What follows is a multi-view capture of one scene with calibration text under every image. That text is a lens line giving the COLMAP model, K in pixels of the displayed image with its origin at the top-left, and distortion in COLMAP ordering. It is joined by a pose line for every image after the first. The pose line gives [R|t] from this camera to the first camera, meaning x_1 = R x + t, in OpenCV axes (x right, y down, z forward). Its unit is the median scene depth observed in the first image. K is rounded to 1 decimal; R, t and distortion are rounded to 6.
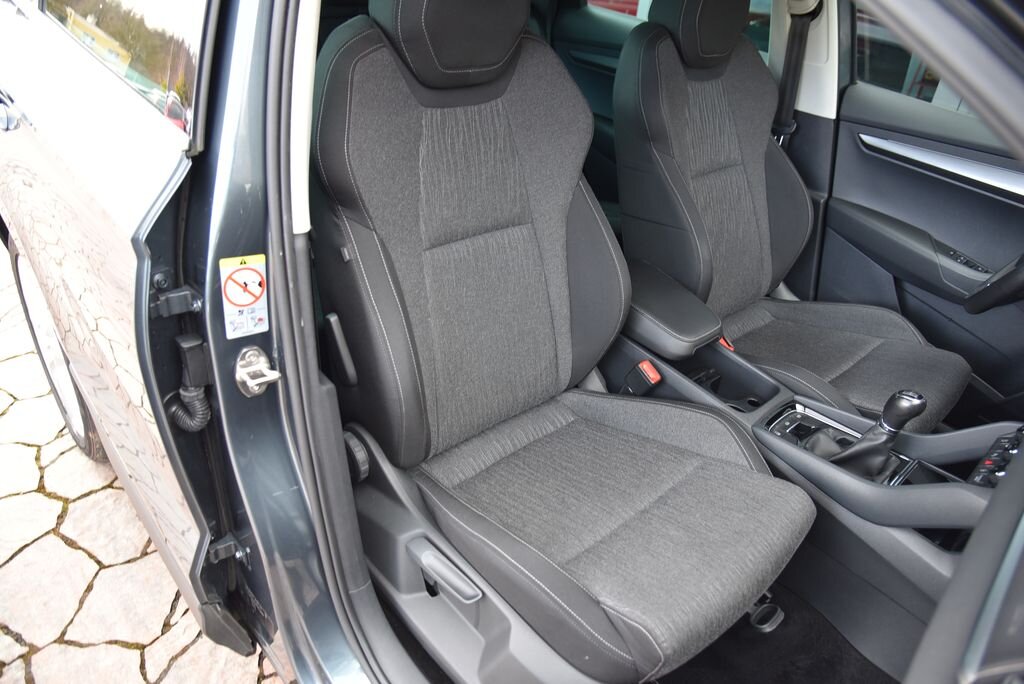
lens RADIAL K [[708.2, 0, 517.0], [0, 708.2, 343.2], [0, 0, 1]] dist [-0.089801, 0.030453]
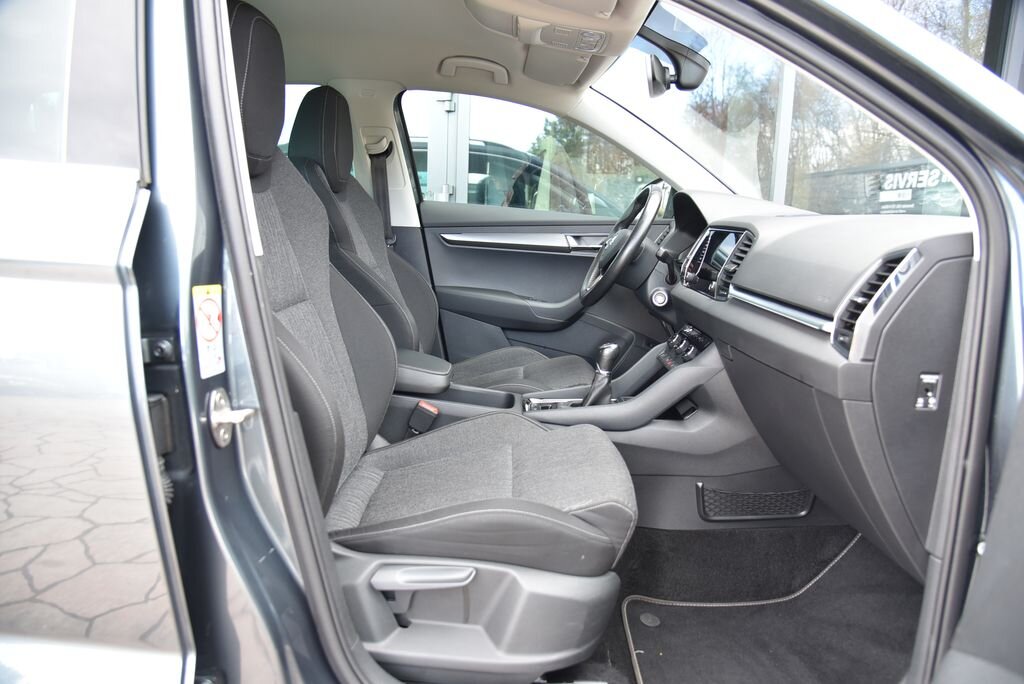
lens RADIAL K [[708.2, 0, 510.5], [0, 708.2, 339.9], [0, 0, 1]] dist [-0.089801, 0.030453]
pose [[0.686073, -0.199159, 0.699742, -0.550153], [0.407965, 0.901672, -0.143364, 0.175293], [-0.602386, 0.383828, 0.699863, 0.068588]]
